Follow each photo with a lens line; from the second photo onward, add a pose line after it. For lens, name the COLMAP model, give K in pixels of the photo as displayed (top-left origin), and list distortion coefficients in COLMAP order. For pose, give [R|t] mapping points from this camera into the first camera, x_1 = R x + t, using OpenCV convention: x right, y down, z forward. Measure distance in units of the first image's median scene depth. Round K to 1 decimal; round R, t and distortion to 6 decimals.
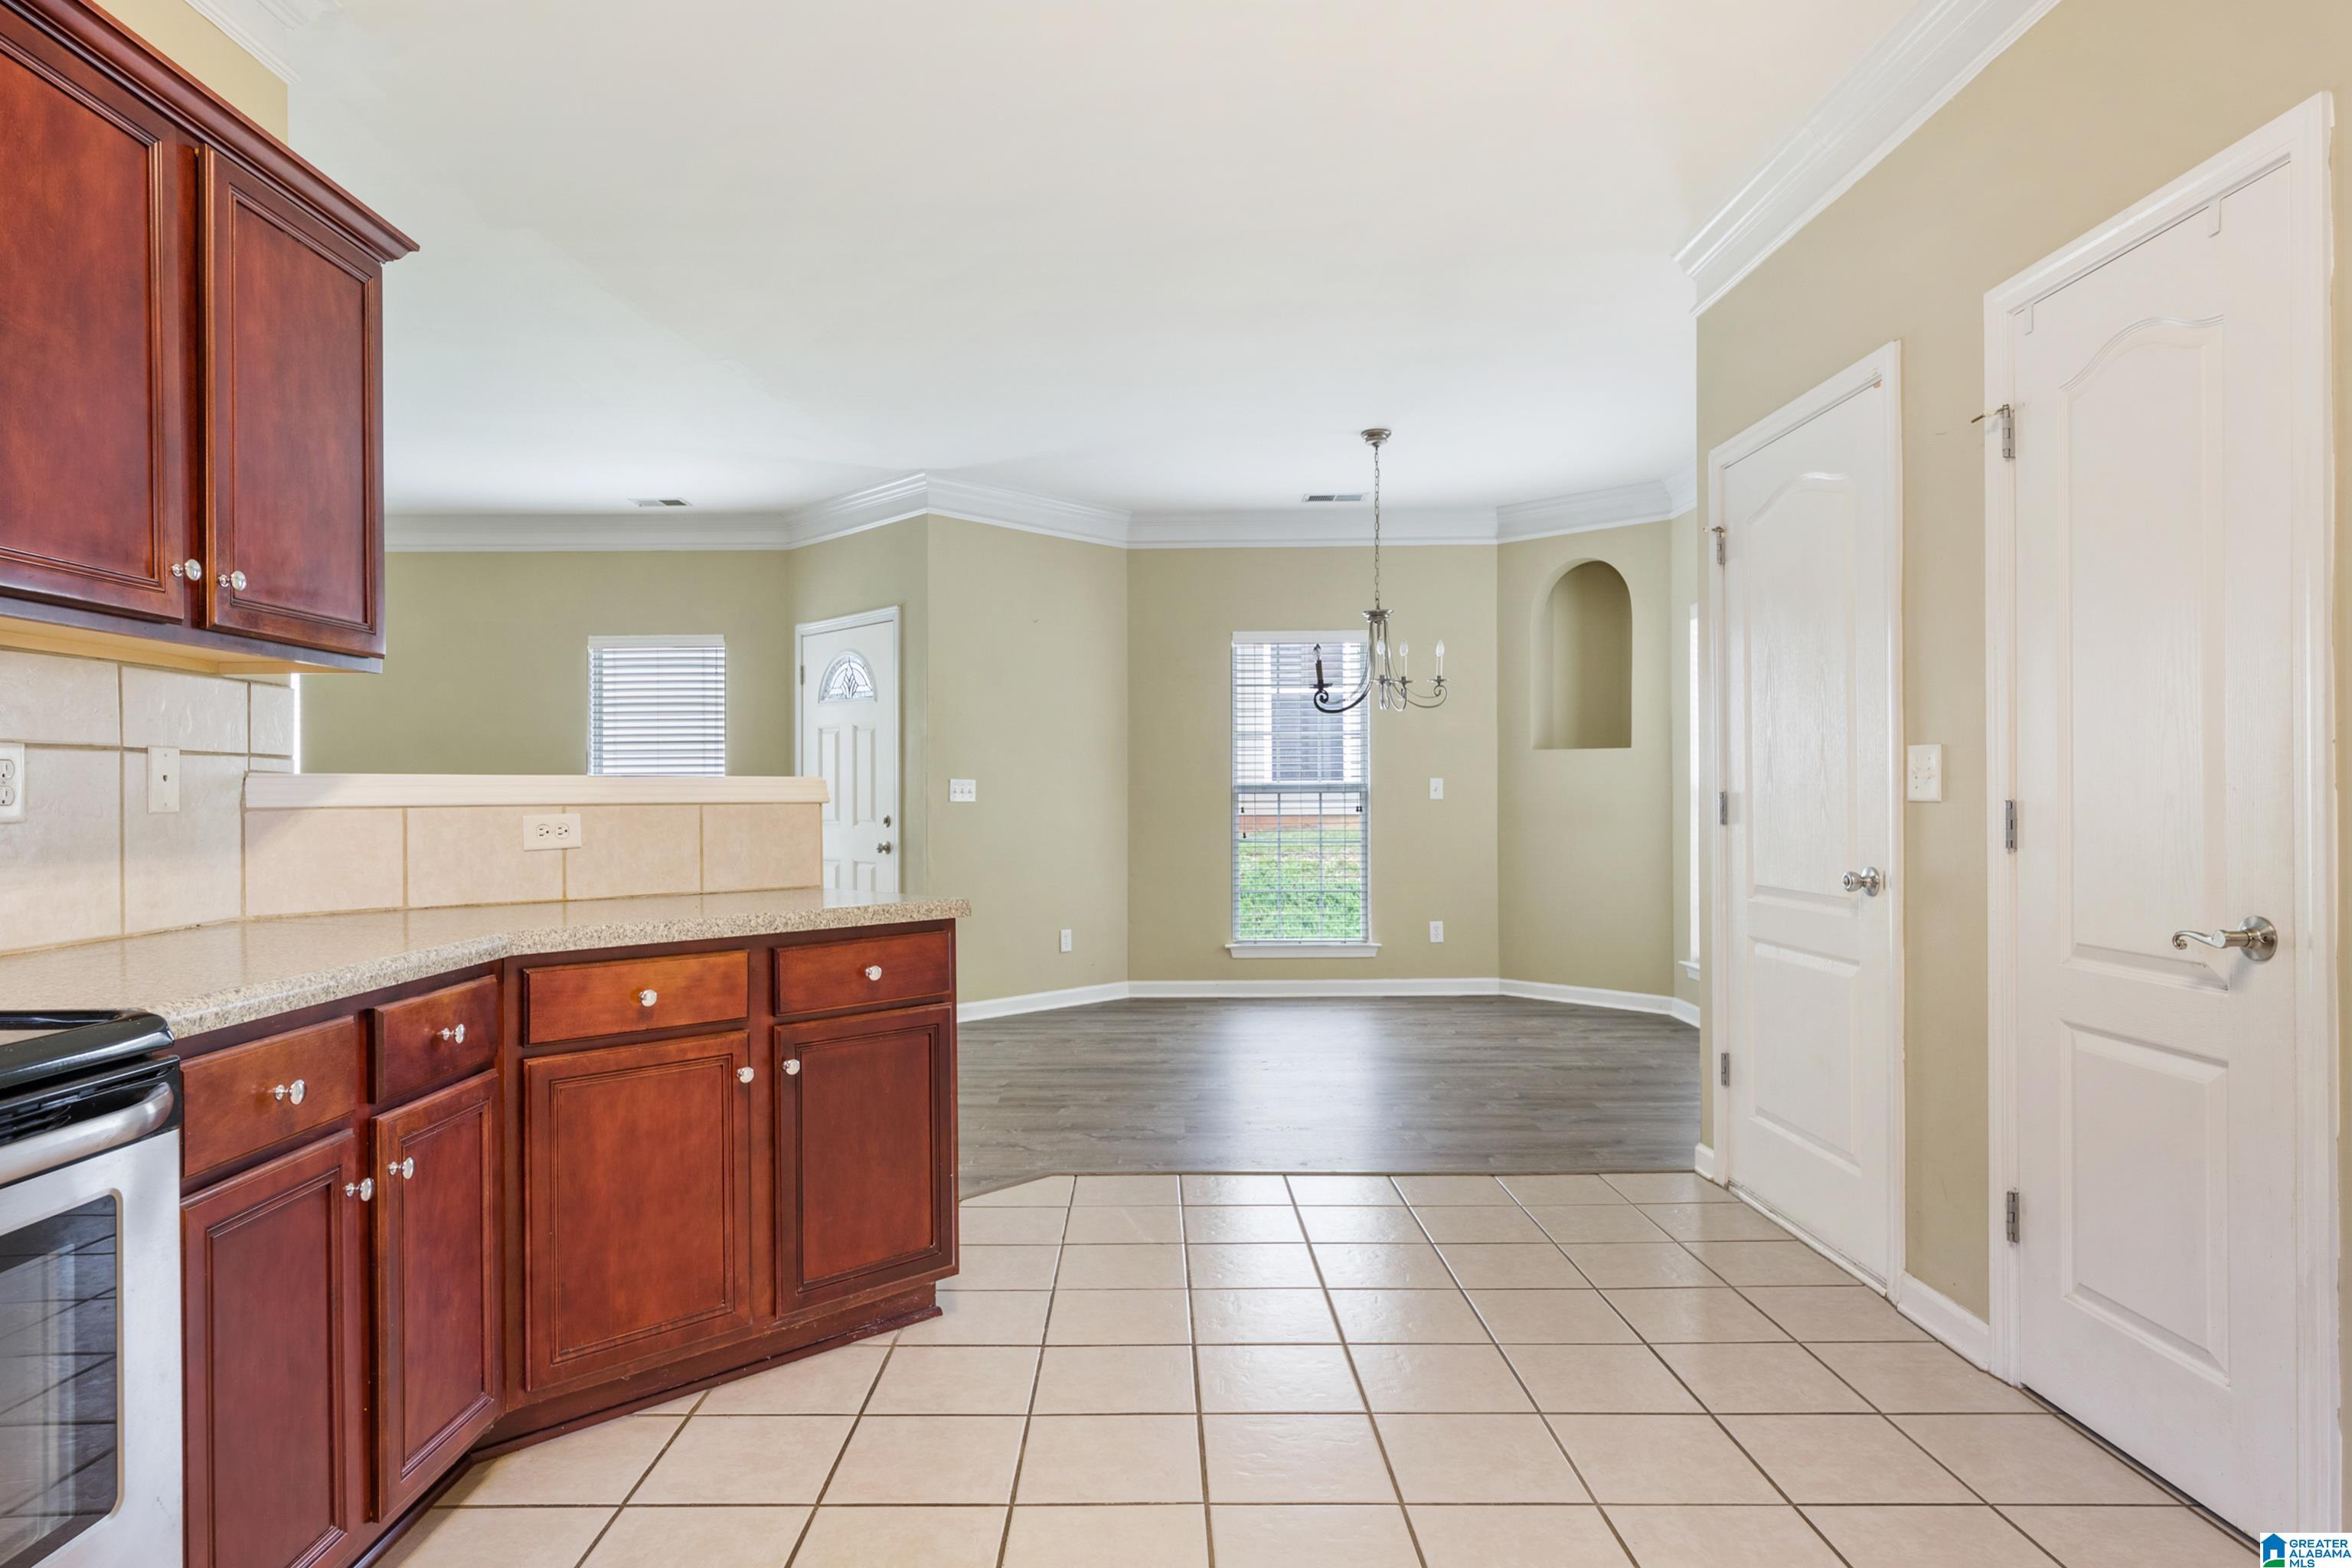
lens RADIAL K [[1301.1, 0, 1174.8], [0, 1301.1, 787.9], [0, 0, 1]] dist [-0.000671, -0.000115]
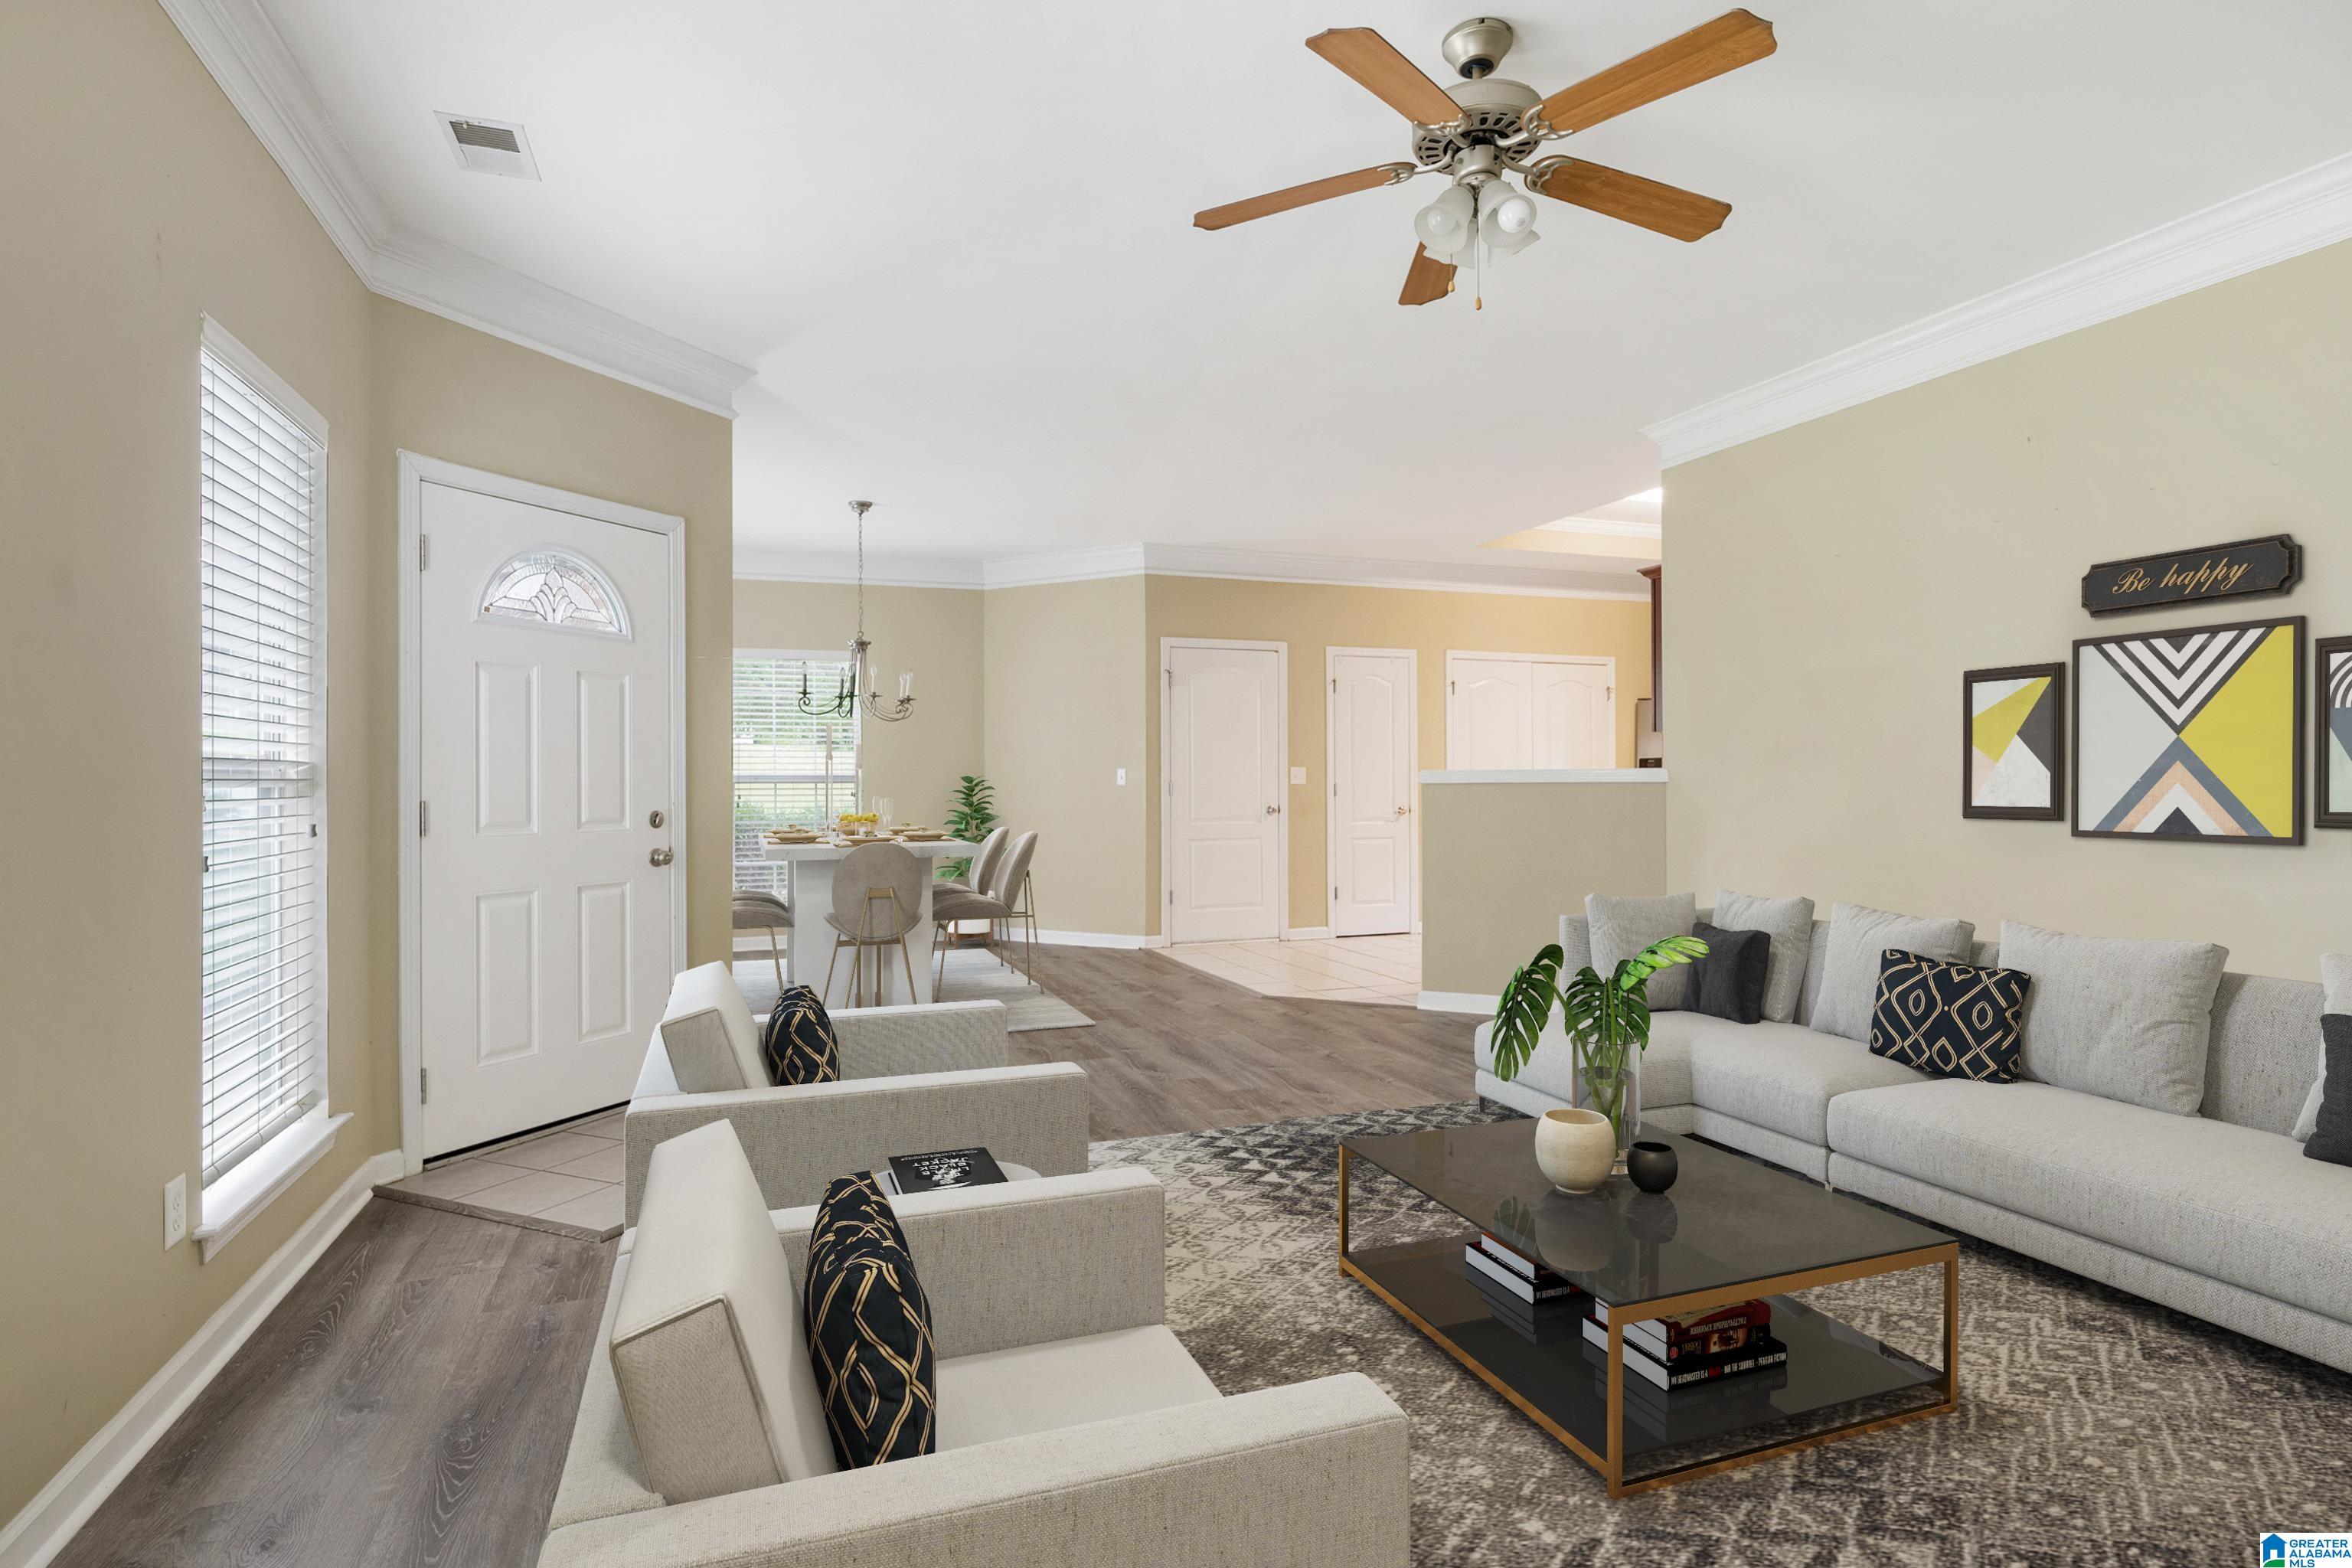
lens RADIAL K [[1212.9, 0, 1179.2], [0, 1212.9, 787.1], [0, 0, 1]] dist [-0.001470, -0.000120]
pose [[-0.329386, 0.005138, 0.944181, -1.058760], [0.004310, 0.999983, -0.003938, 0.013287], [-0.944186, 0.002772, -0.329402, 1.084118]]
